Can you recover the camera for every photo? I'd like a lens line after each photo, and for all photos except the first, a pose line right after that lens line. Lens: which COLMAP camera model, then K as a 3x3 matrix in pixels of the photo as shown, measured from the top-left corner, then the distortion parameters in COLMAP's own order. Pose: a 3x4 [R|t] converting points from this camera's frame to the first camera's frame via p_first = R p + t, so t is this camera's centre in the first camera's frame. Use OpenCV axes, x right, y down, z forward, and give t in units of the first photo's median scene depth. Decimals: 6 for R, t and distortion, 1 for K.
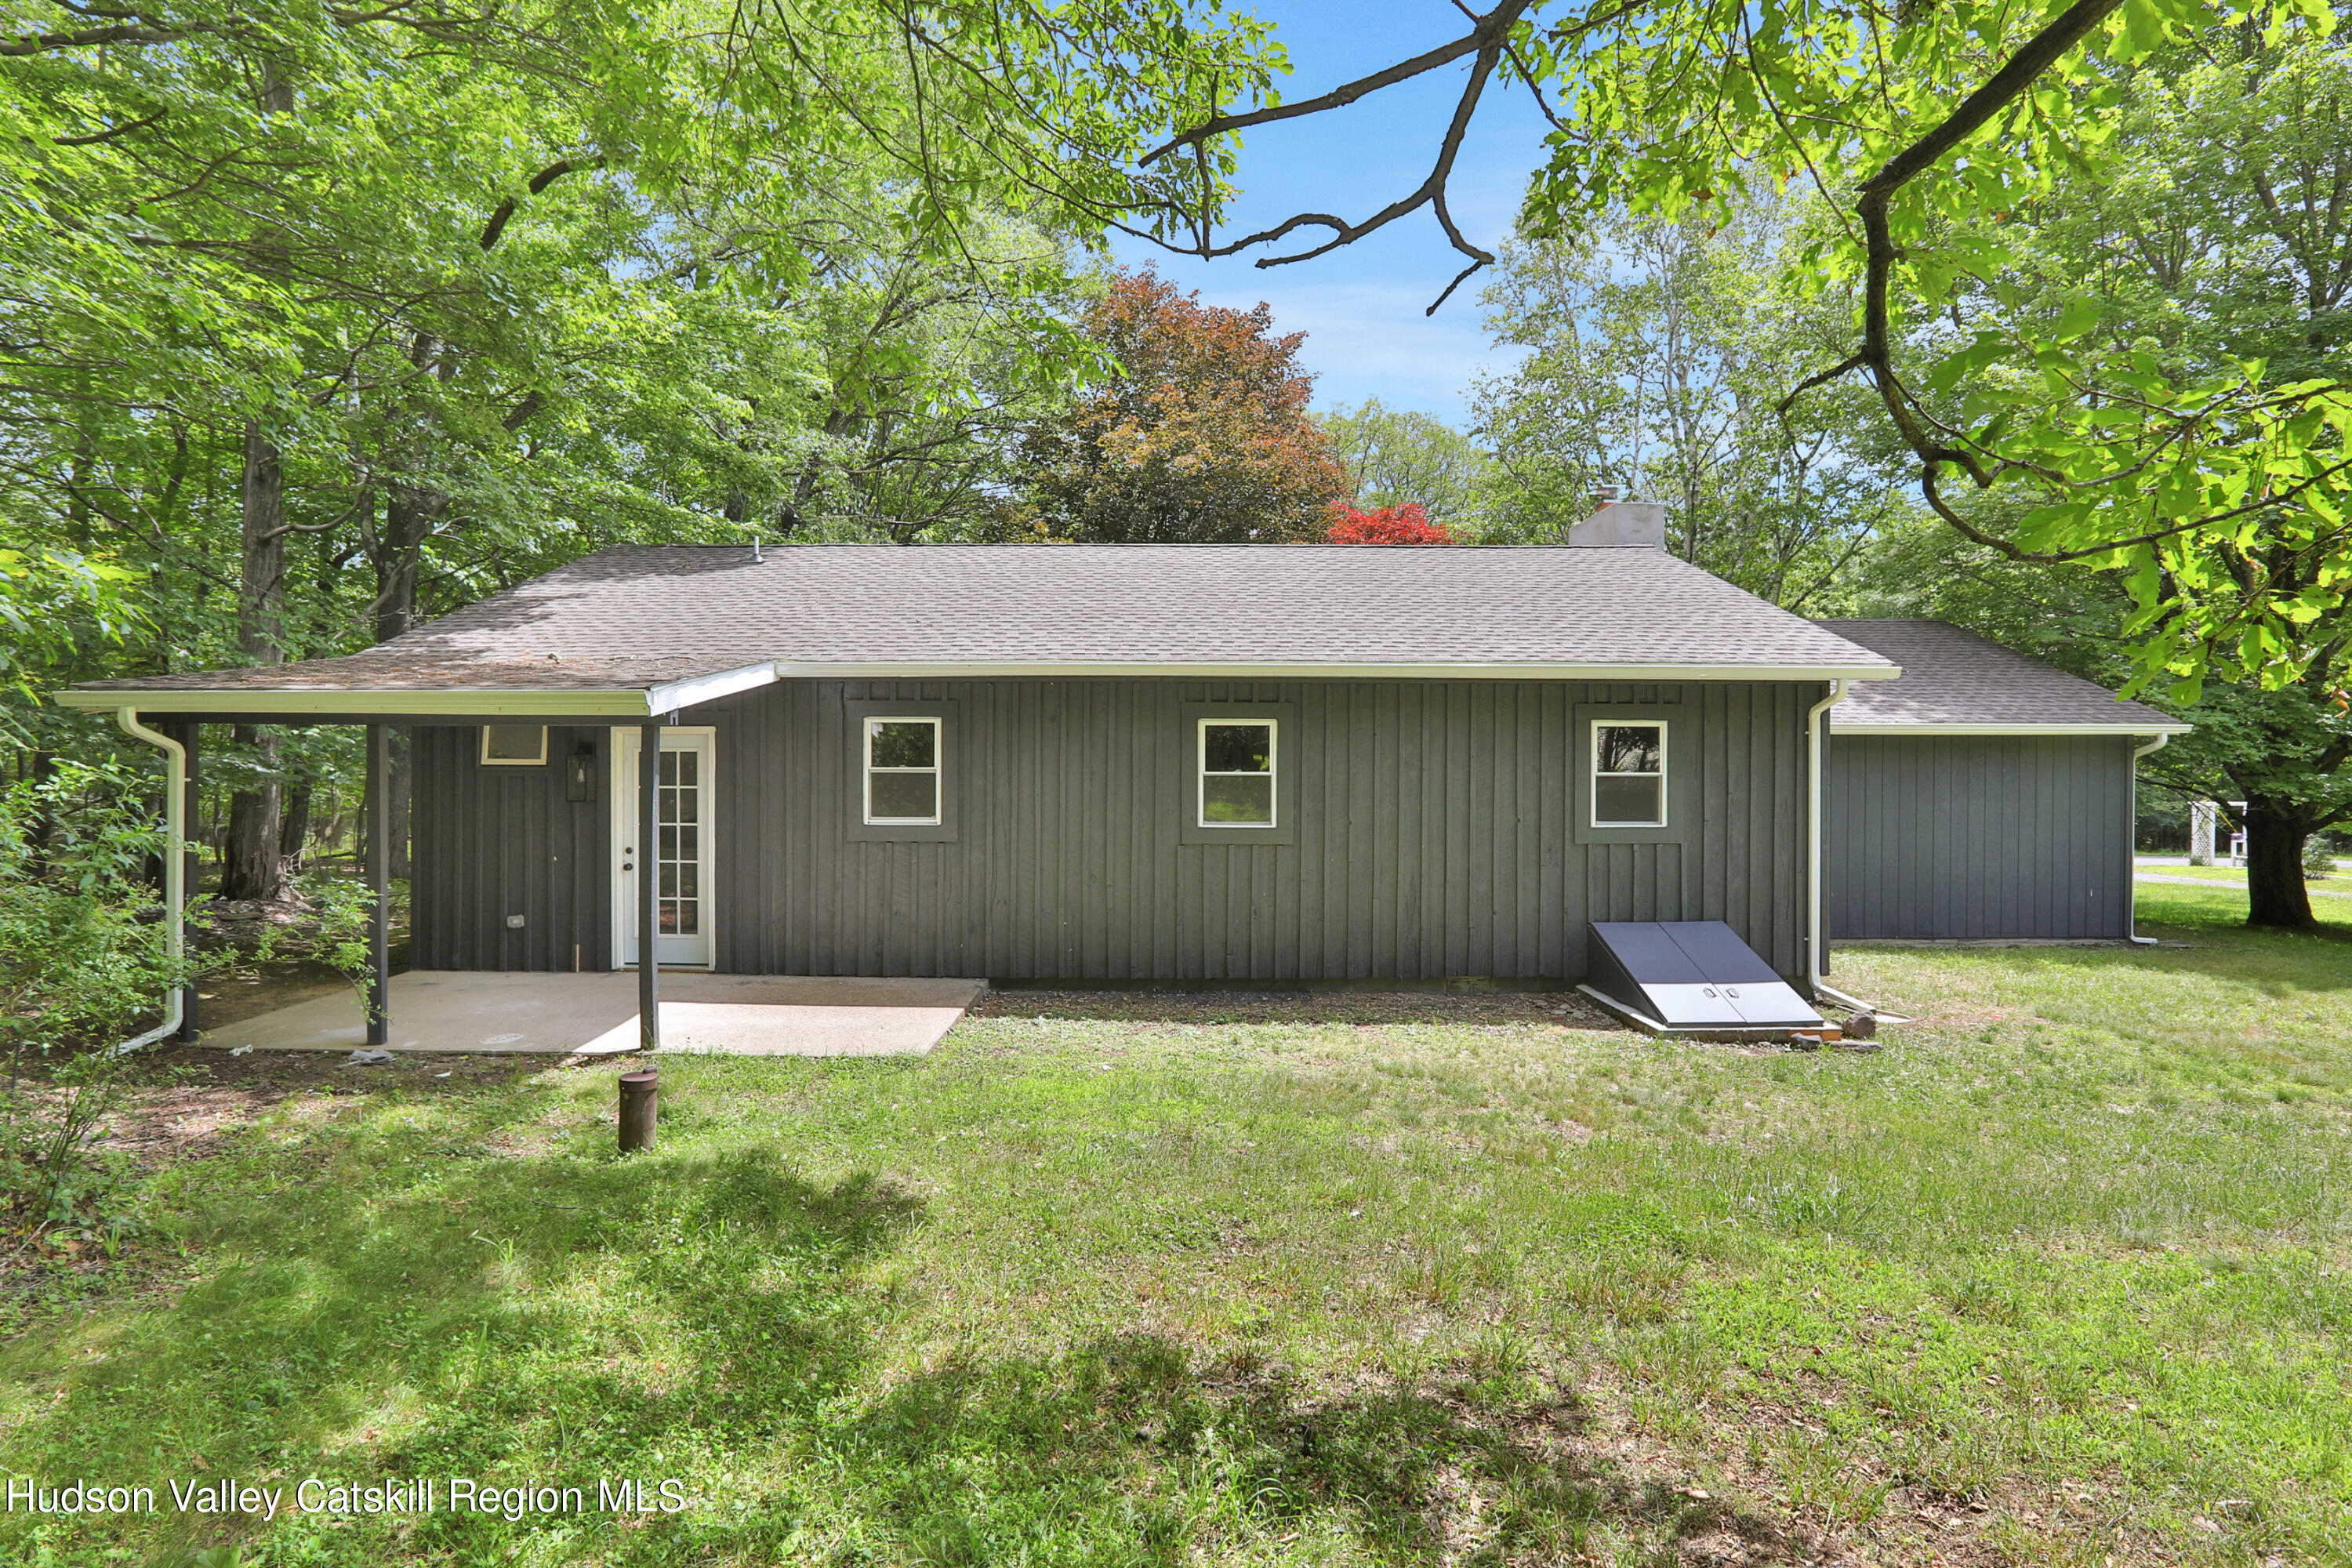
lens RADIAL K [[1095.6, 0, 1161.6], [0, 1095.6, 763.9], [0, 0, 1]] dist [-0.052912, 0.018476]
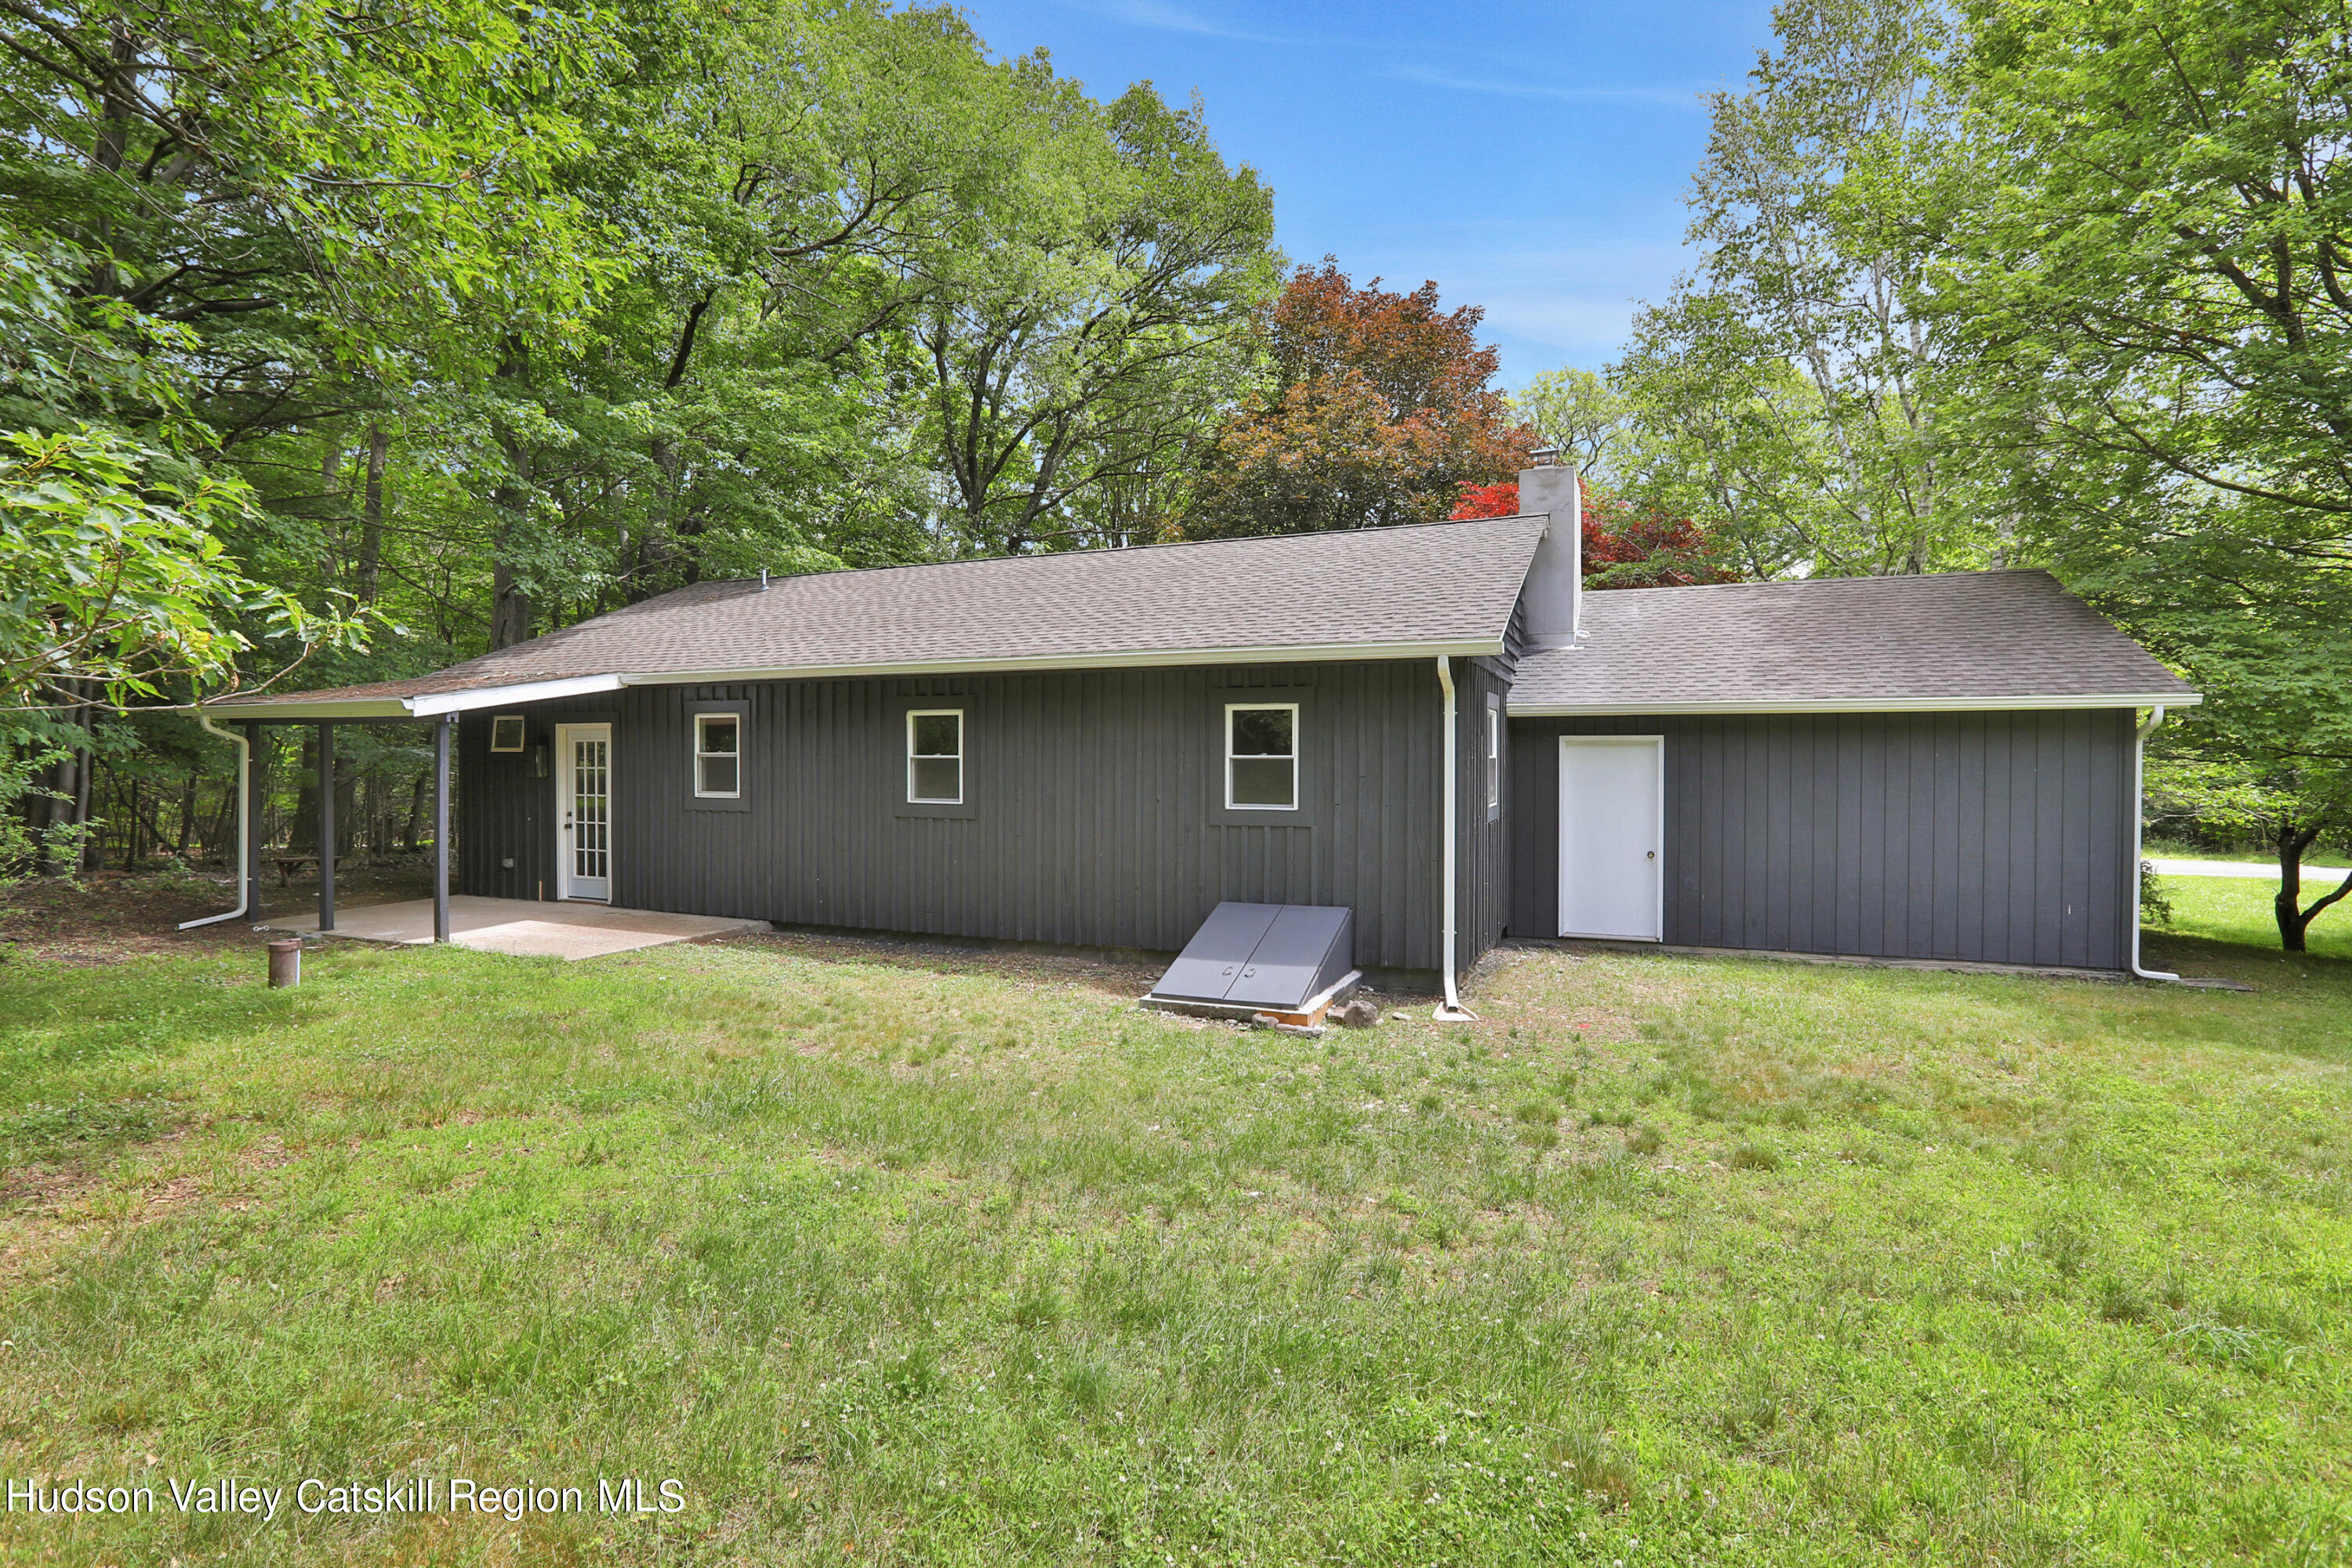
lens RADIAL K [[1095.6, 0, 1161.6], [0, 1095.6, 763.9], [0, 0, 1]] dist [-0.052912, 0.018476]
pose [[0.926669, 0.001345, -0.375876, 0.713723], [0.002393, 0.999952, 0.009478, 0.005034], [0.375871, -0.009682, 0.926621, 0.016043]]
